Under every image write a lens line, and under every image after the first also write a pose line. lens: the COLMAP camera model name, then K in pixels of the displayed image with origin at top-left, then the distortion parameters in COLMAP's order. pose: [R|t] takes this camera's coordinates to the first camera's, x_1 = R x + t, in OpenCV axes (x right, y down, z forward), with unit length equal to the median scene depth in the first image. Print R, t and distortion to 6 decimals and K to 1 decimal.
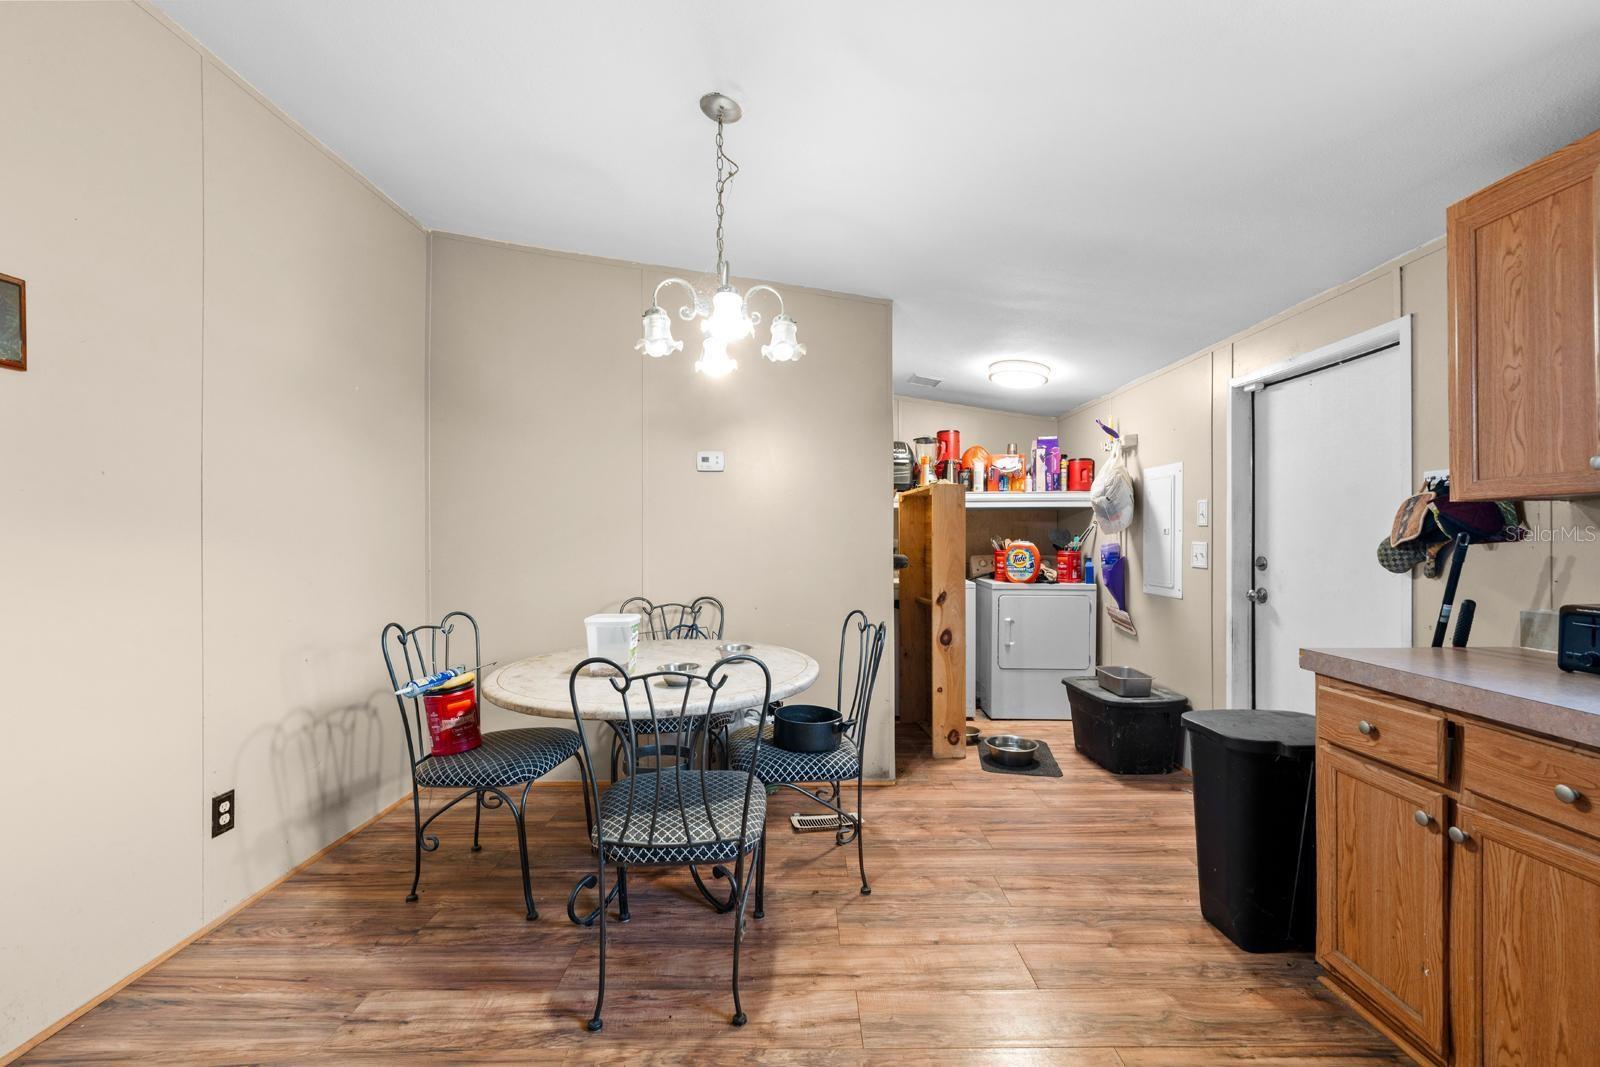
lens RADIAL K [[646.4, 0, 803.8], [0, 646.4, 537.8], [0, 0, 1]] dist [-0.002498, 0.000132]
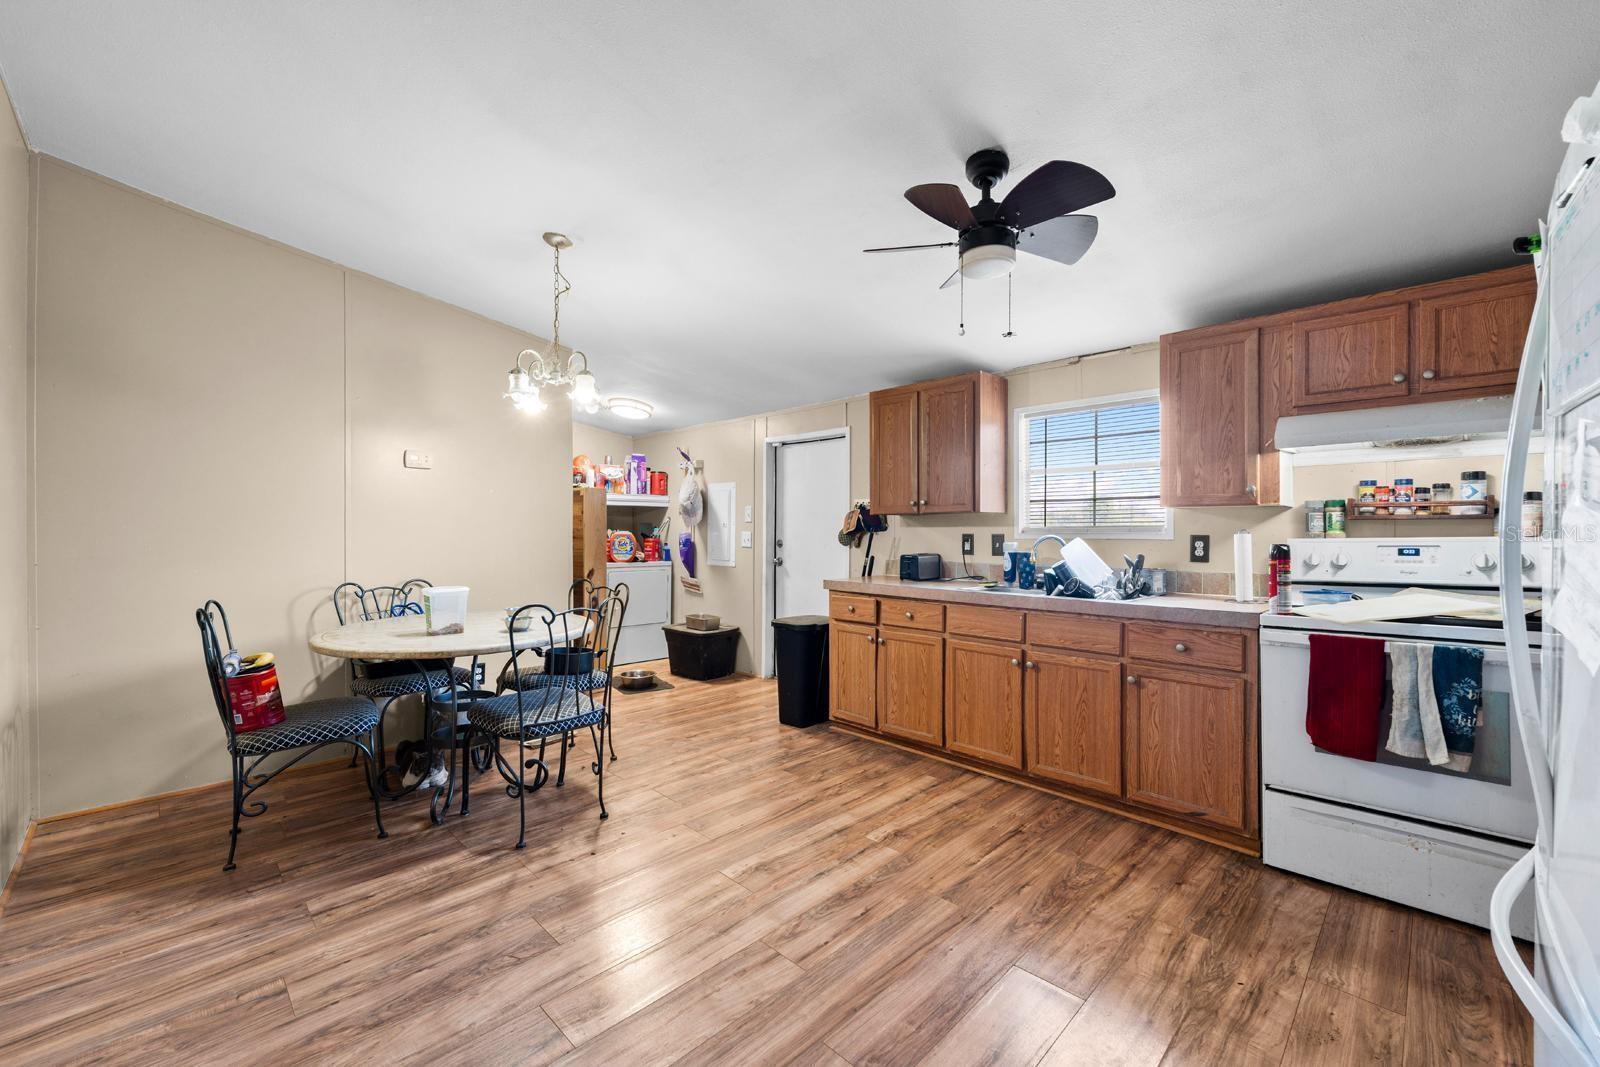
lens RADIAL K [[646.4, 0, 810.8], [0, 646.4, 533.0], [0, 0, 1]] dist [-0.002498, 0.000132]
pose [[0.695096, 0.000010, 0.718917, -0.706854], [-0.004996, 0.999976, 0.004817, 0.001464], [-0.718900, -0.006939, 0.695079, -0.414329]]
